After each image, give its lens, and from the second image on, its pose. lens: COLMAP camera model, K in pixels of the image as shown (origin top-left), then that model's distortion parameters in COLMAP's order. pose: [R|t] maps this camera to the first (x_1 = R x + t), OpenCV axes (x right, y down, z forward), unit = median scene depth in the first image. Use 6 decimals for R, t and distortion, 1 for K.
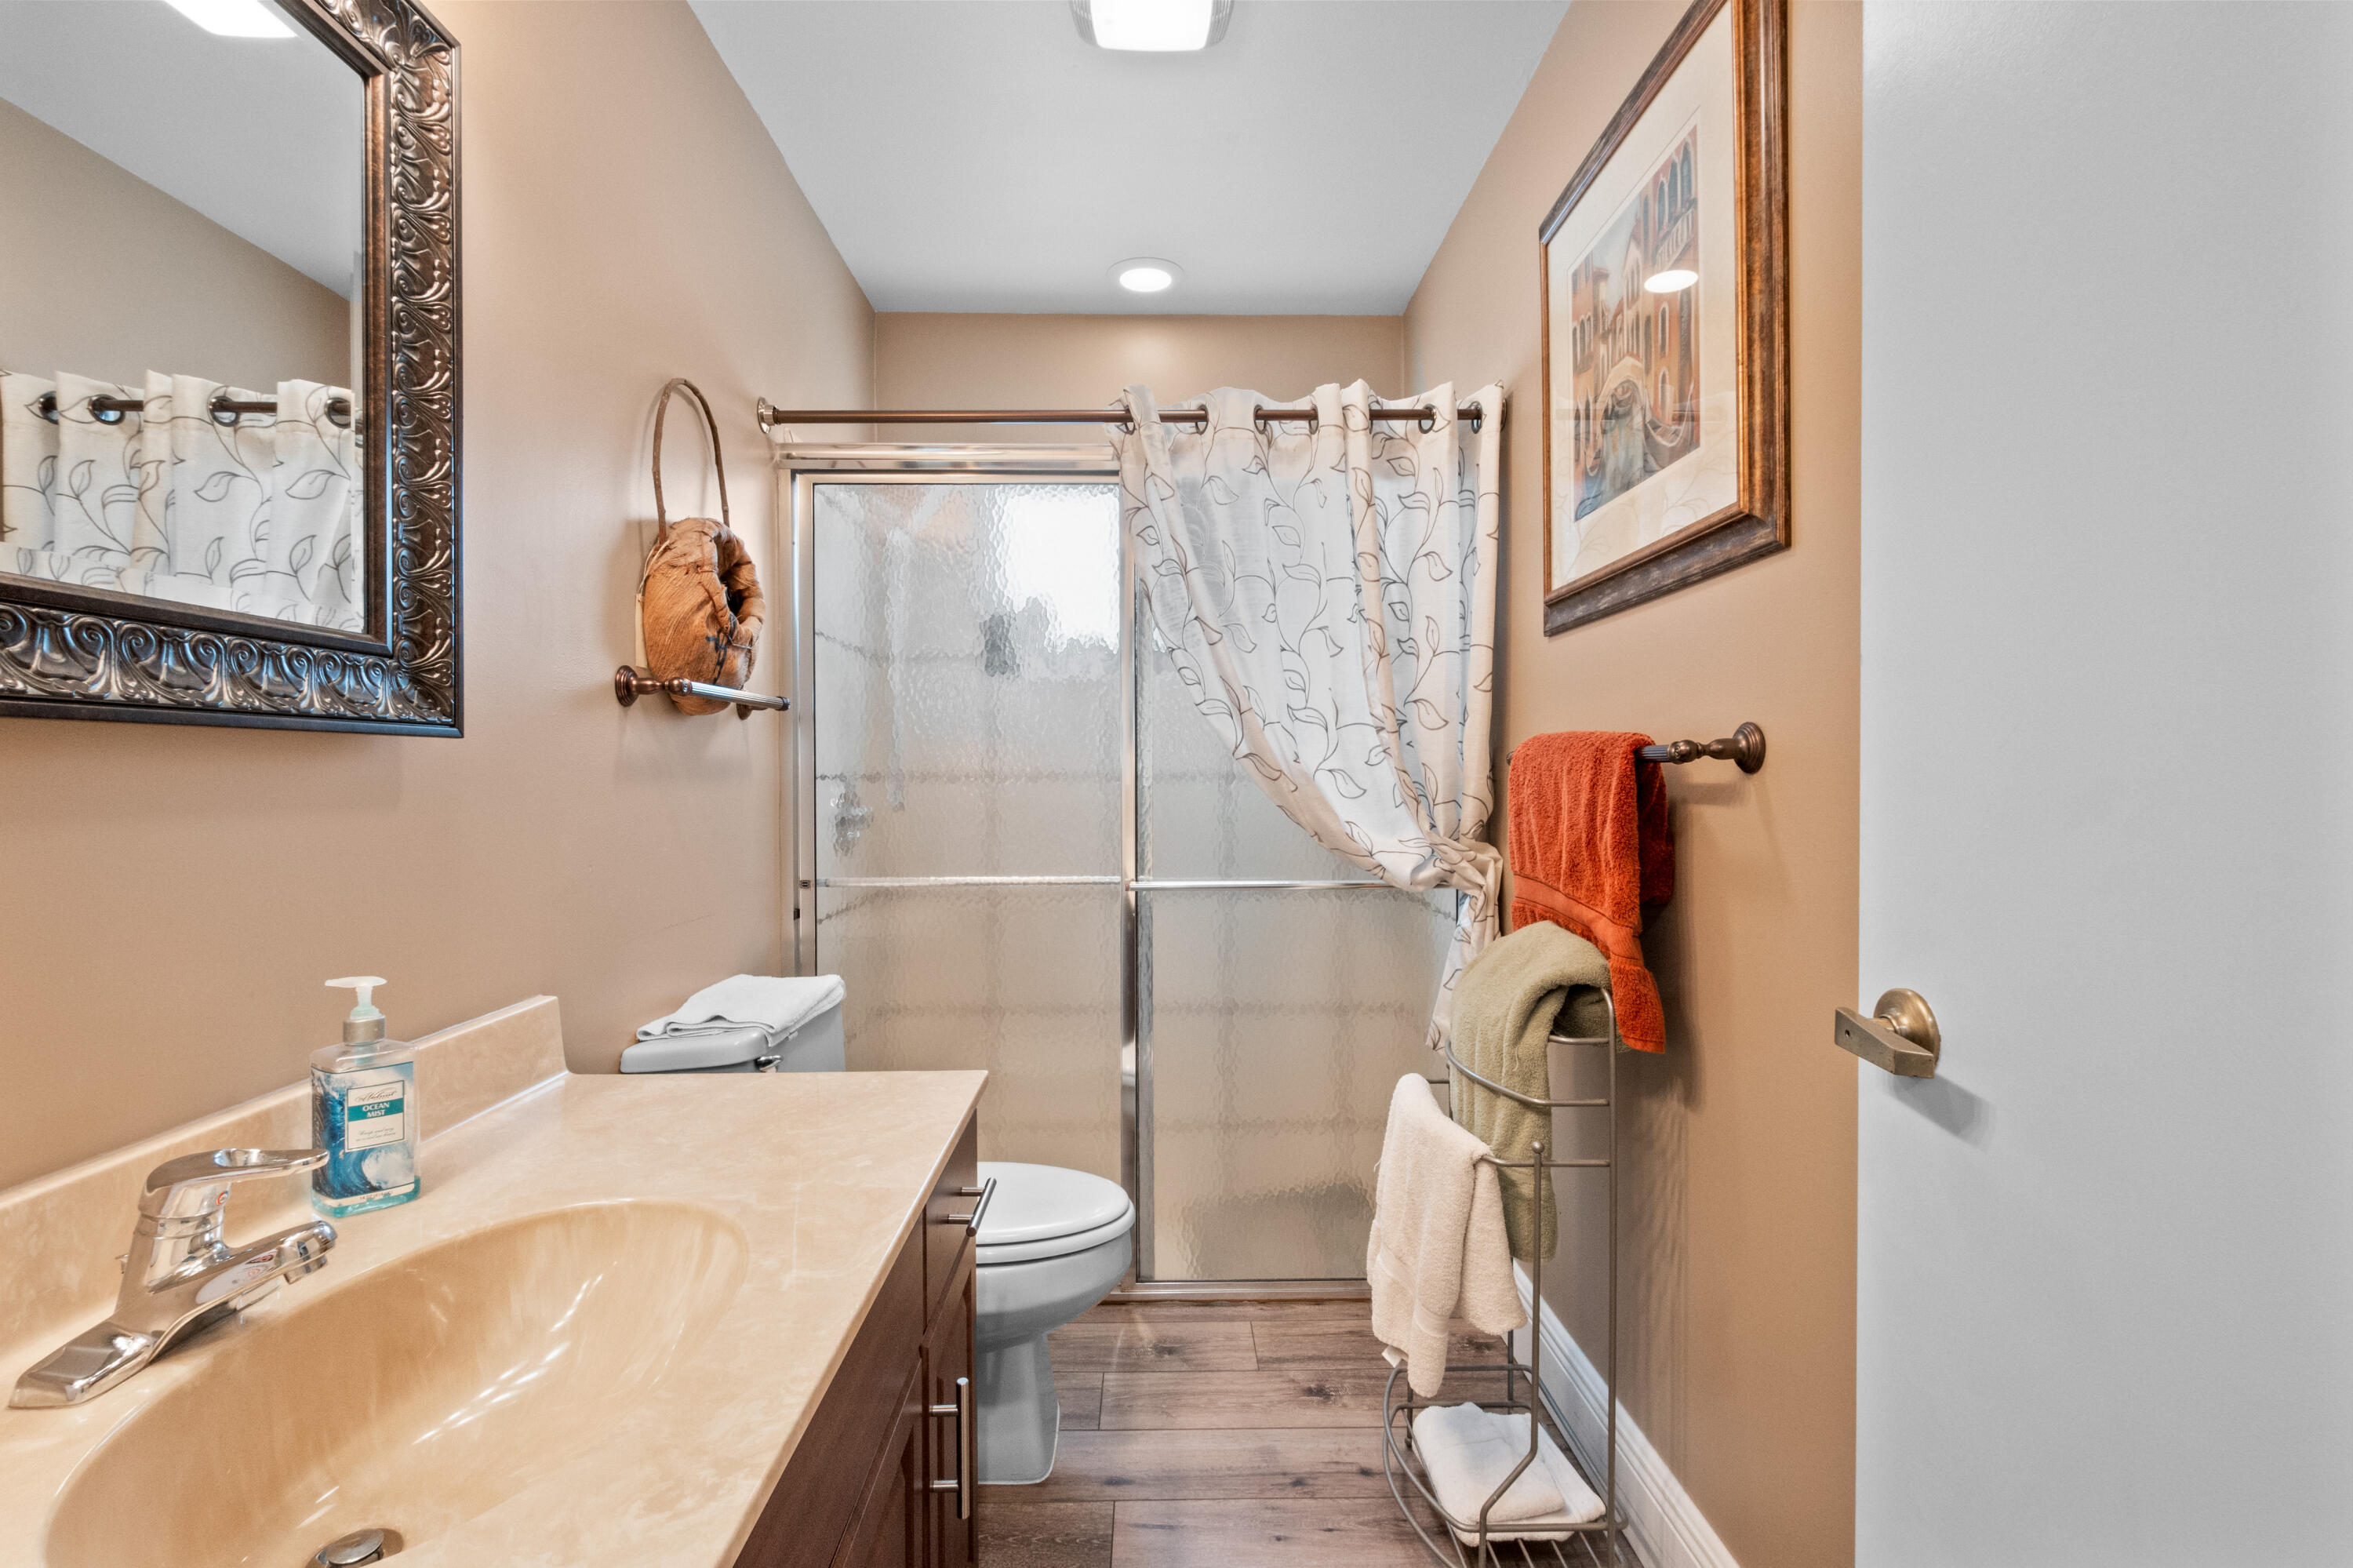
lens RADIAL K [[1080.7, 0, 1175.8], [0, 1080.7, 781.4], [0, 0, 1]] dist [-0.001352, 0.000639]
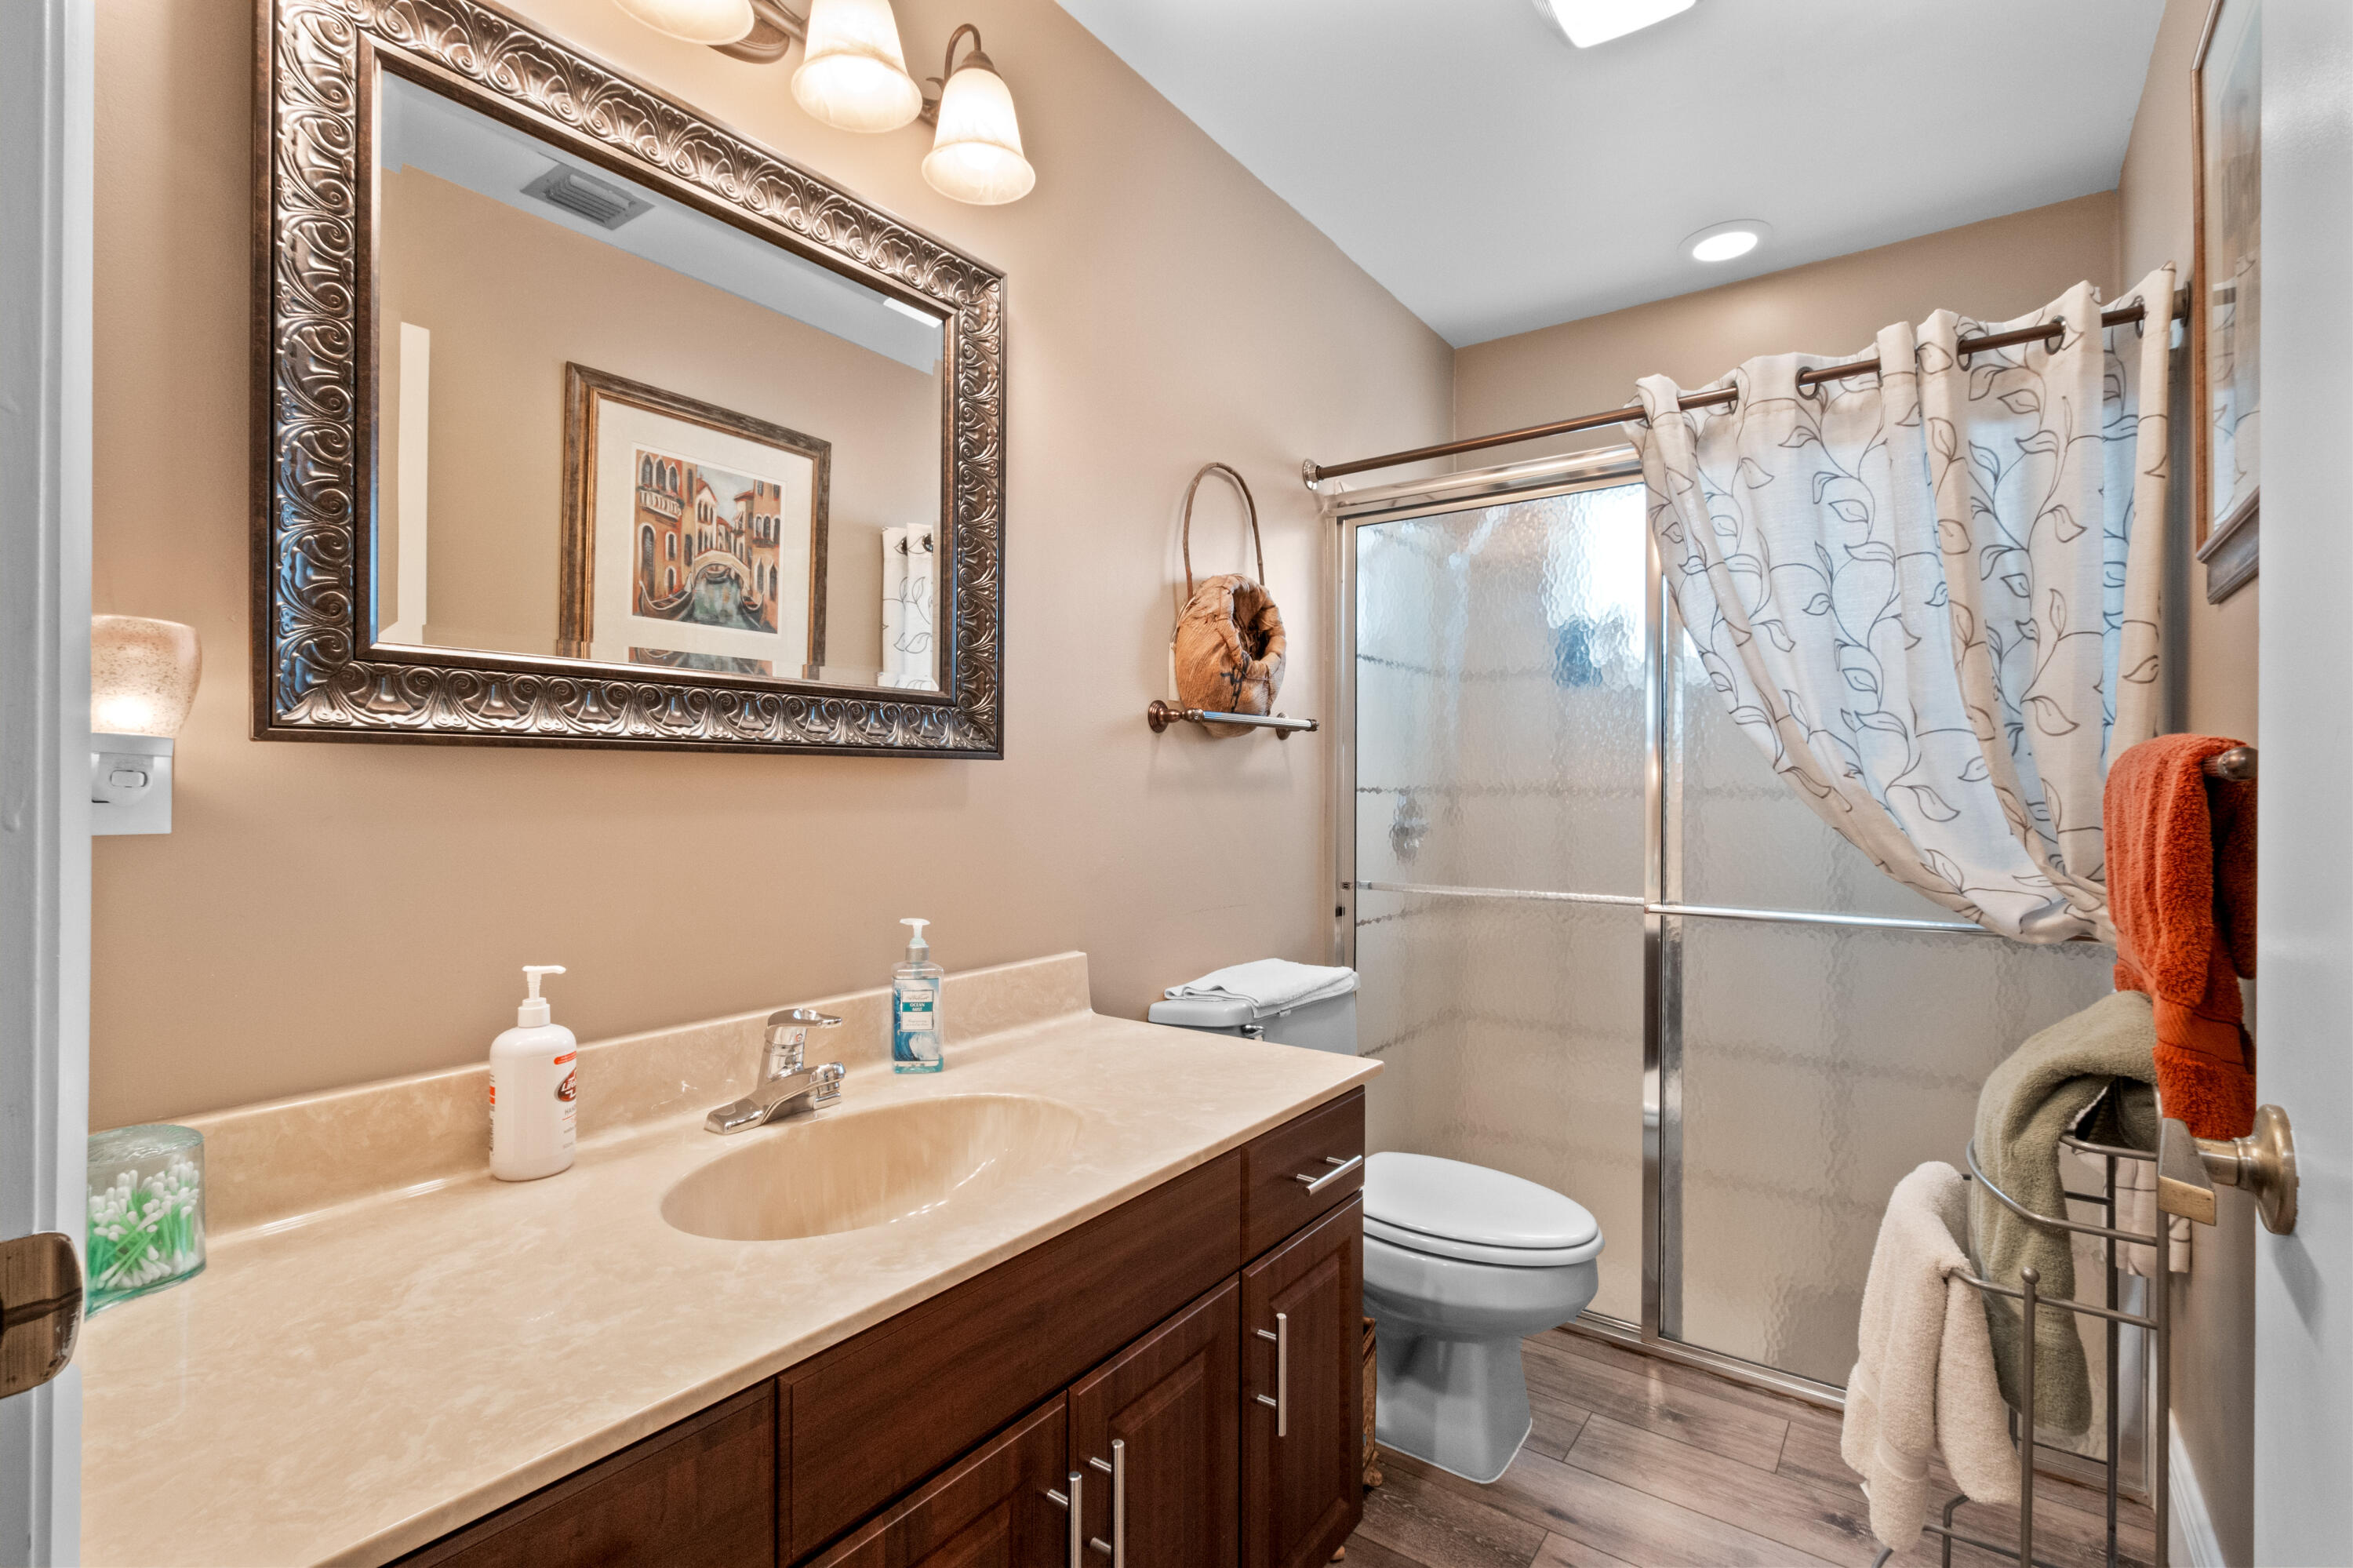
lens RADIAL K [[1080.7, 0, 1179.1], [0, 1080.7, 782.0], [0, 0, 1]] dist [-0.001352, 0.000639]
pose [[0.795618, 0.004422, -0.605782, 0.254613], [-0.011116, 0.999912, -0.007301, -0.002290], [0.605696, 0.012543, 0.795597, 0.007105]]
